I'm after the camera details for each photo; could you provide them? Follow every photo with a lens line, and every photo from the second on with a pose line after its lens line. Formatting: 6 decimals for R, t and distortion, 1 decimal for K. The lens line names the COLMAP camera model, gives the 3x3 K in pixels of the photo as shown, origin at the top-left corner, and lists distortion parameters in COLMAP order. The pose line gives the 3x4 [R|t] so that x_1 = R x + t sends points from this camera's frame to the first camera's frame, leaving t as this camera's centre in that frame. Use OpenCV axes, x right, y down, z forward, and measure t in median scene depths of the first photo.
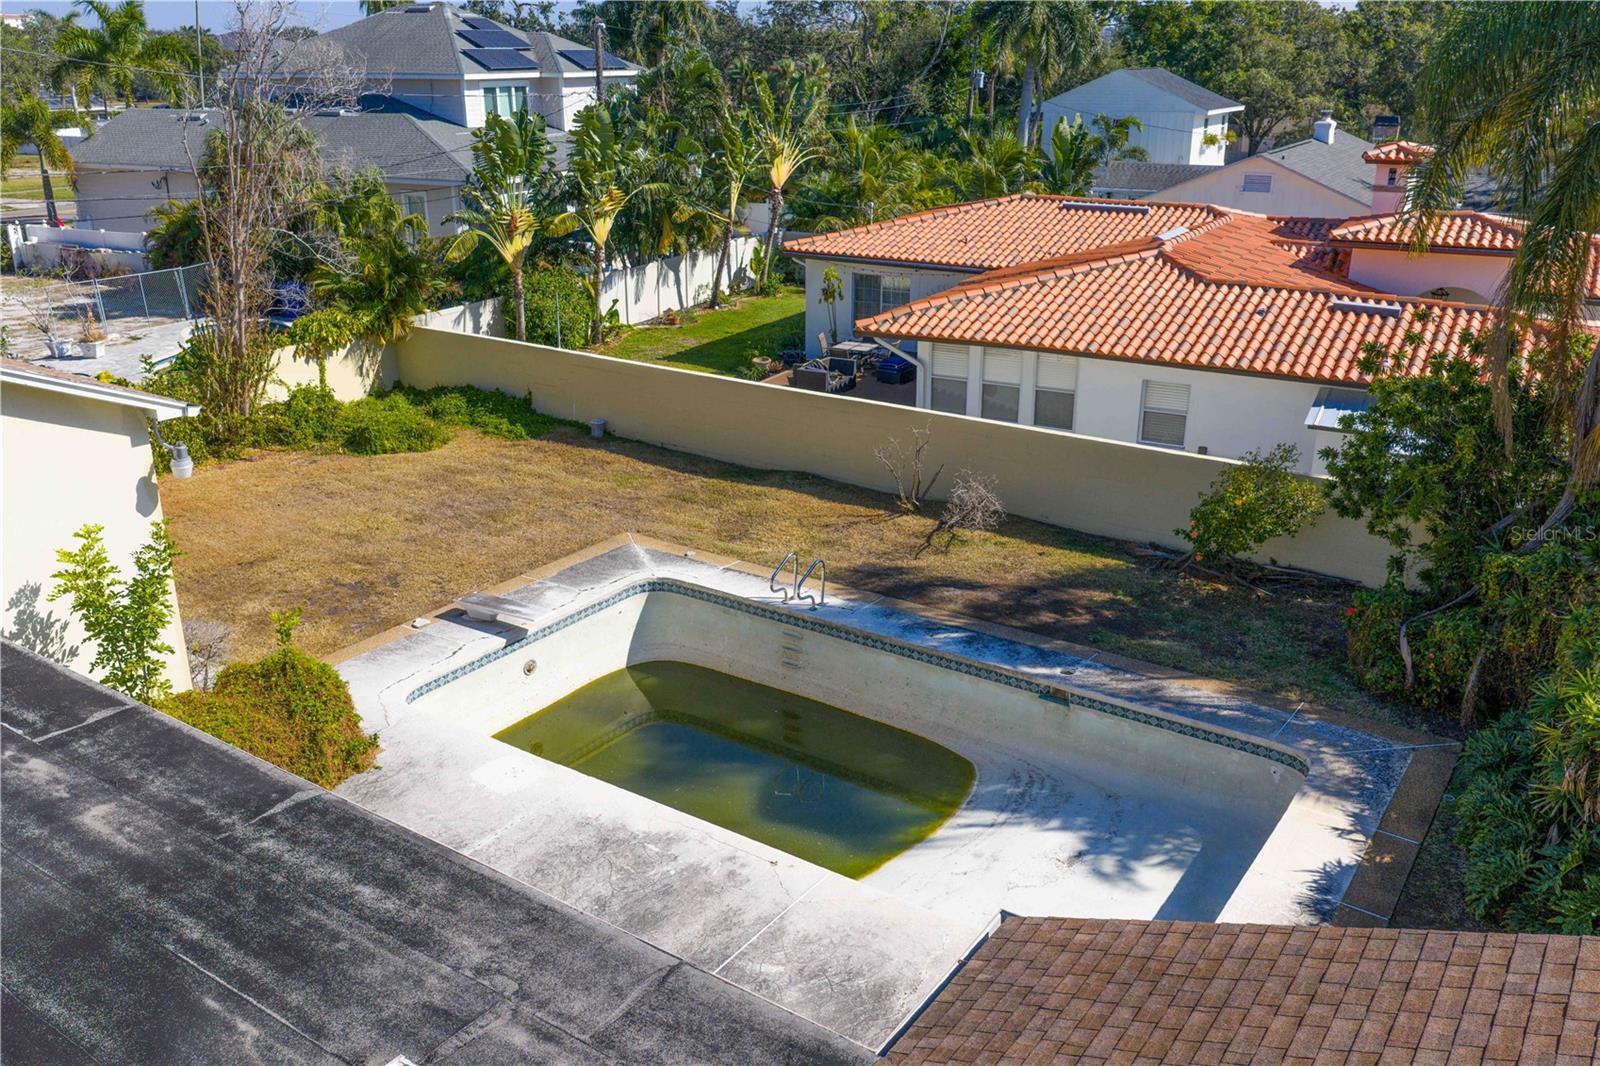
lens RADIAL K [[1327.8, 0, 792.3], [0, 1327.8, 544.2], [0, 0, 1]] dist [0.013518, -0.022885]
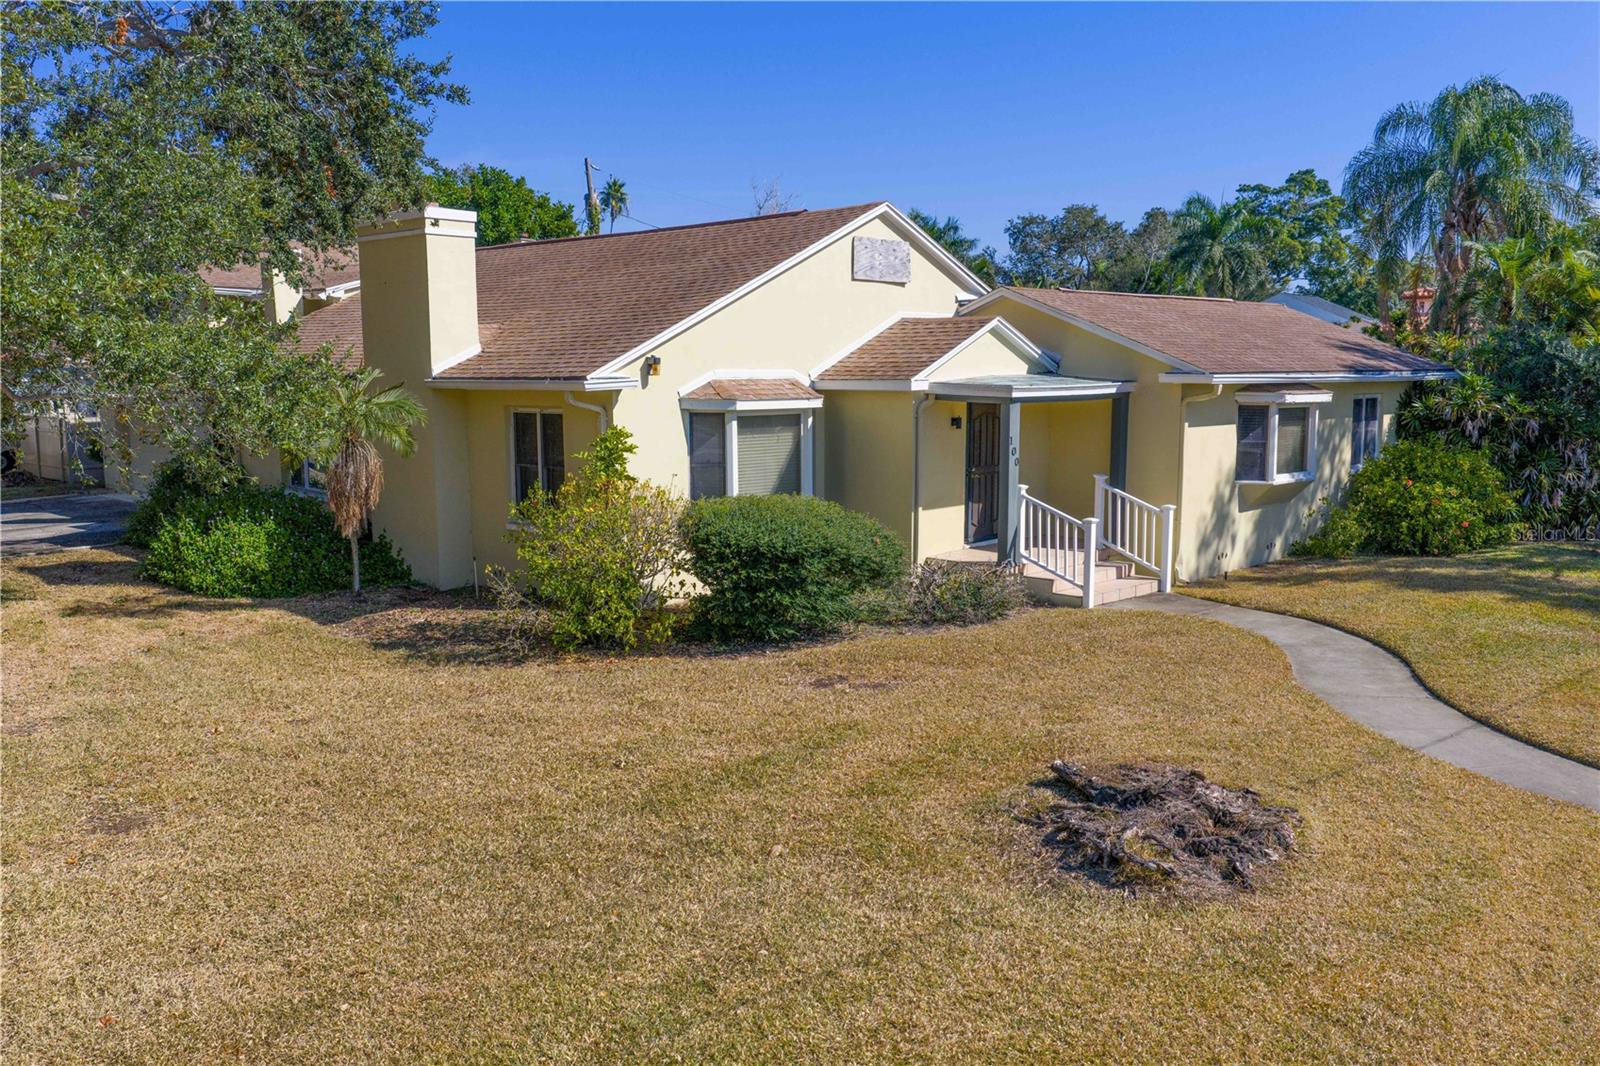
lens RADIAL K [[1327.8, 0, 803.4], [0, 1327.8, 524.3], [0, 0, 1]] dist [0.013518, -0.022885]
pose [[0.987208, 0.030939, -0.156407, -0.032154], [-0.065540, 0.973023, -0.221202, 0.485068], [0.145344, 0.228623, 0.962604, -0.756283]]
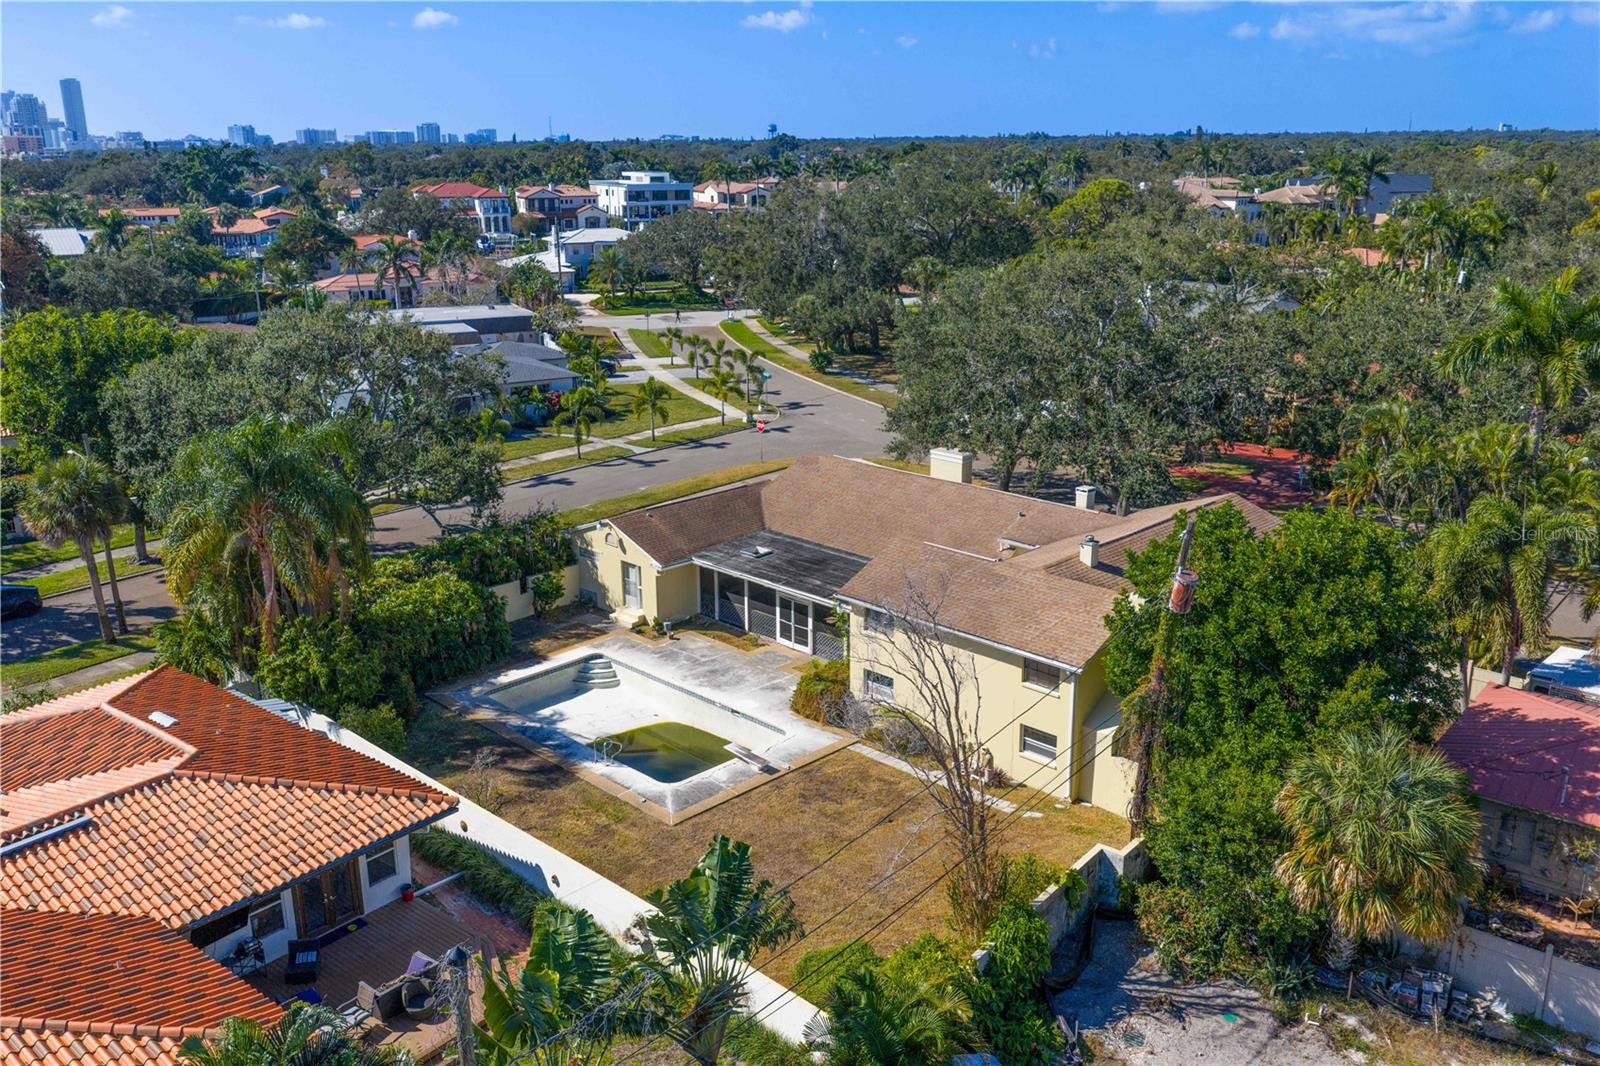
lens RADIAL K [[1327.8, 0, 803.0], [0, 1327.8, 540.3], [0, 0, 1]] dist [0.013518, -0.022885]
pose [[-0.985412, -0.034510, 0.166651, -0.486828], [0.072437, 0.801050, 0.594198, -1.108102], [-0.154002, 0.597602, -0.786864, 1.836374]]
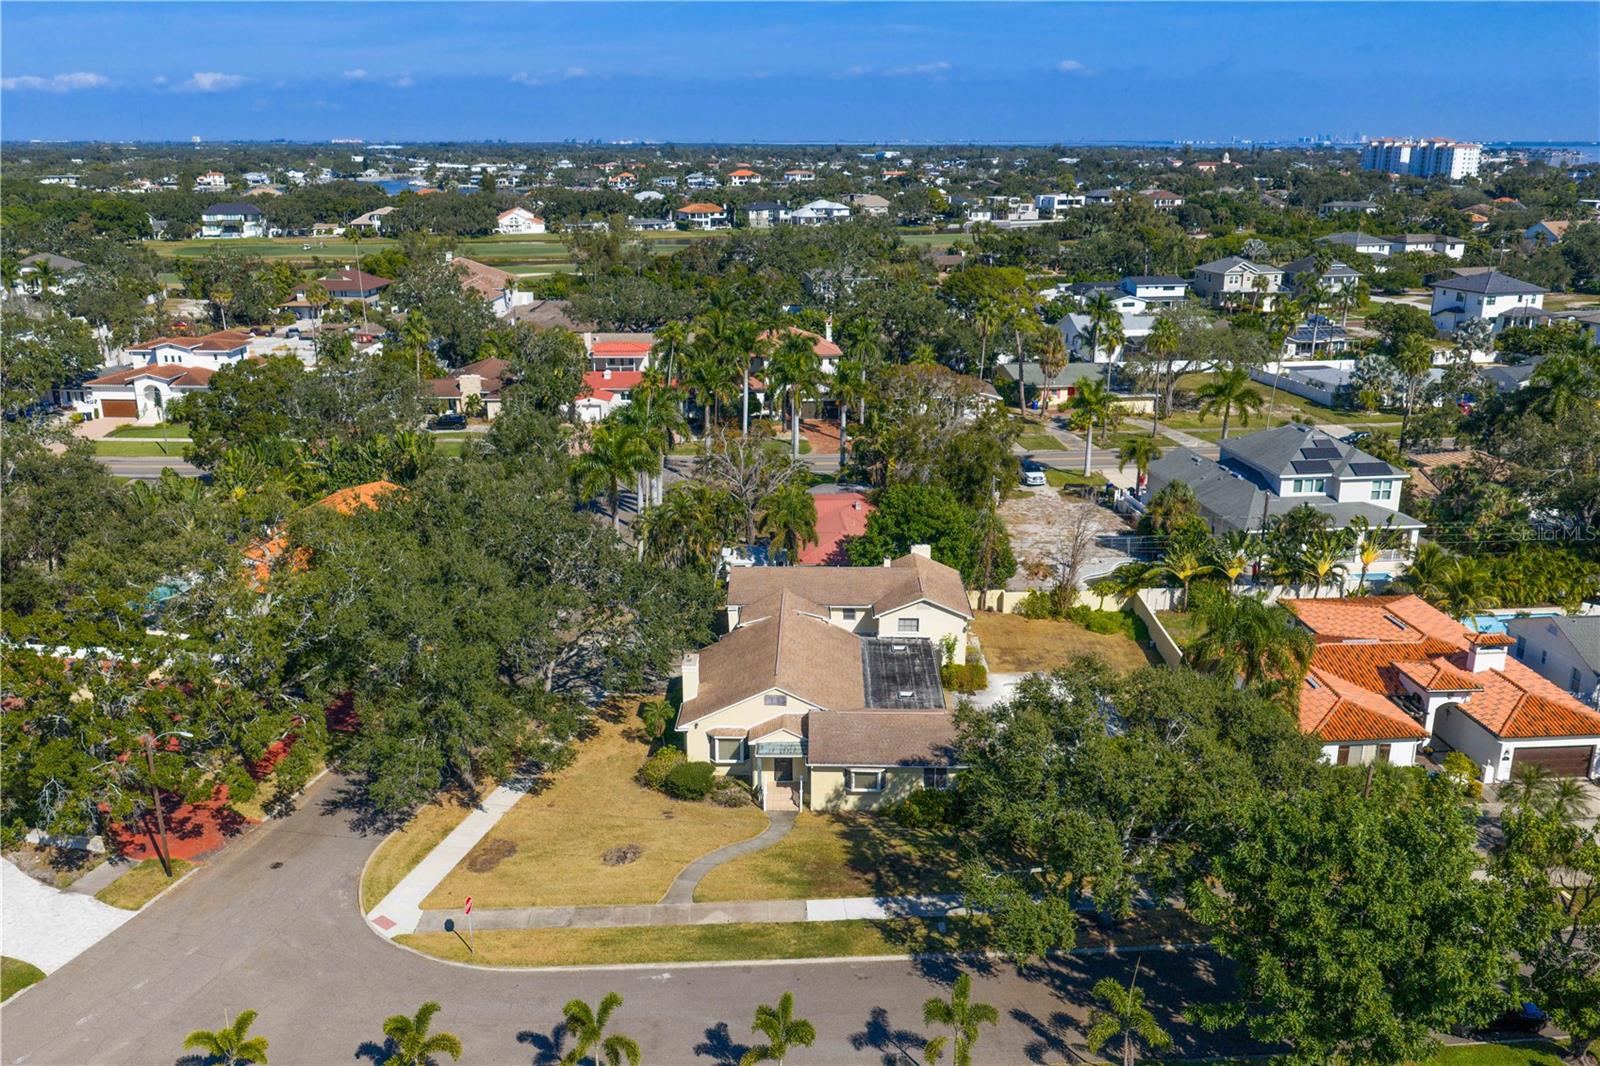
lens RADIAL K [[1327.8, 0, 798.7], [0, 1327.8, 535.0], [0, 0, 1]] dist [0.013518, -0.022885]
pose [[0.563654, 0.240940, -0.790090, 2.011646], [-0.290866, 0.953143, 0.083158, -0.394319], [0.773105, 0.182938, 0.607324, -1.768063]]
